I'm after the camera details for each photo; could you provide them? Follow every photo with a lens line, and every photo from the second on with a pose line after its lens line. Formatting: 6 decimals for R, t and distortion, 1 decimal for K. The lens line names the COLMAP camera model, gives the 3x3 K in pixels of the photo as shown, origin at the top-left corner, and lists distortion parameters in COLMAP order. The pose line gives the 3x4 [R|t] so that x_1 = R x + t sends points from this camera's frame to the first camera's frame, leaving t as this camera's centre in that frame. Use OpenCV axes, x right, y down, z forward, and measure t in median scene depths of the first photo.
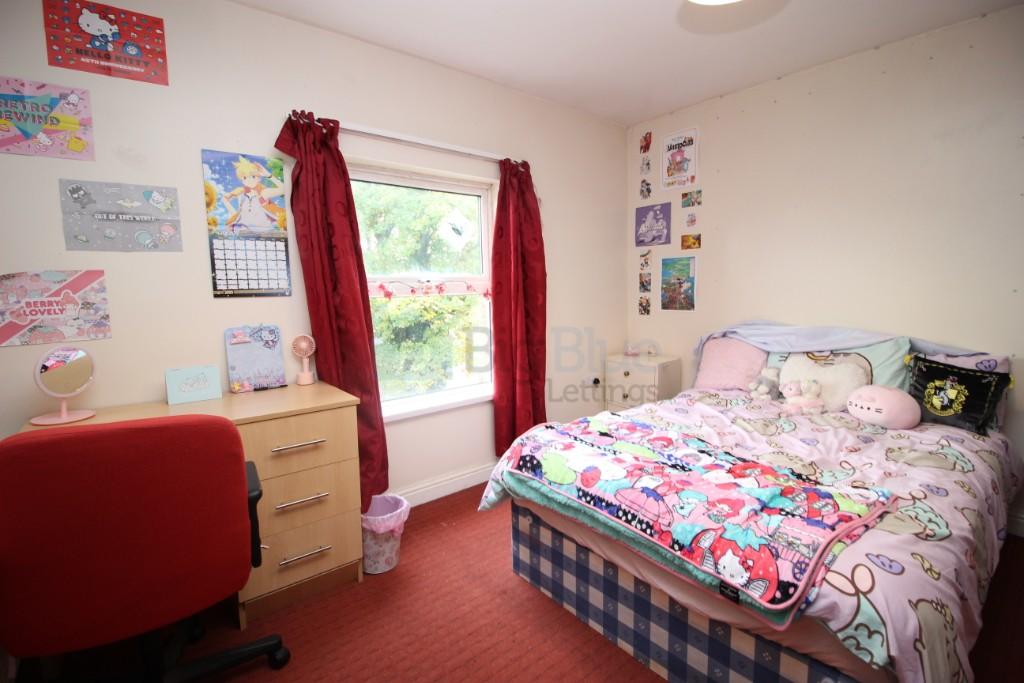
lens RADIAL K [[460.9, 0, 512.0], [0, 460.9, 341.5], [0, 0, 1]] dist [-0.030036, -0.000351]
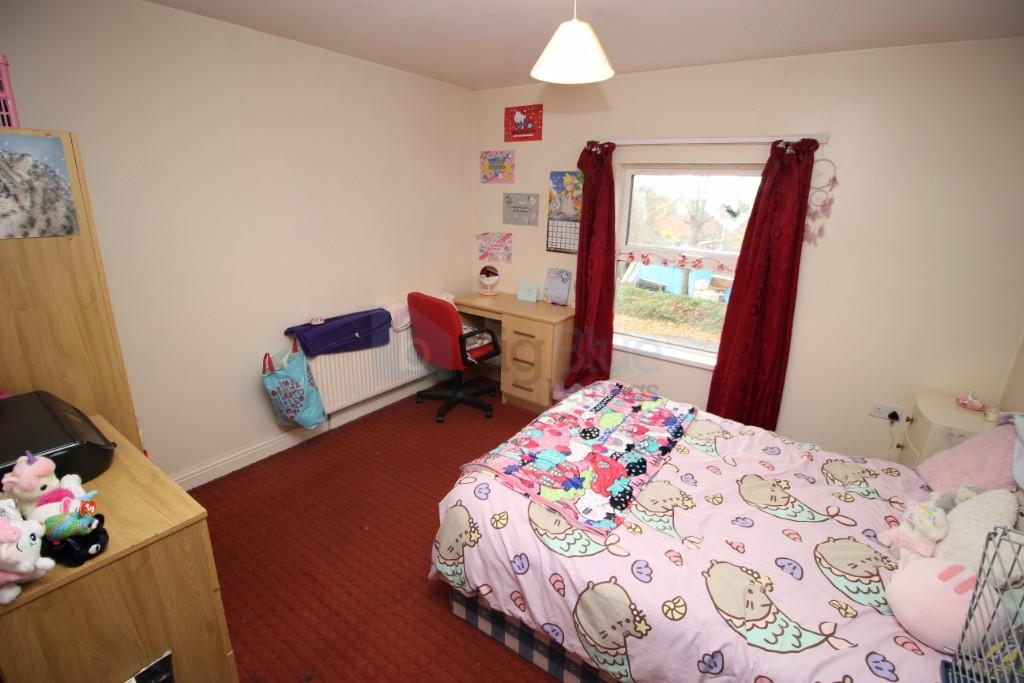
lens RADIAL K [[460.9, 0, 512.0], [0, 460.9, 341.5], [0, 0, 1]] dist [-0.030036, -0.000351]
pose [[0.266563, 0.328660, -0.906050, 1.239543], [-0.138490, 0.943370, 0.301453, -0.313585], [0.953816, 0.045123, 0.296984, 0.312573]]
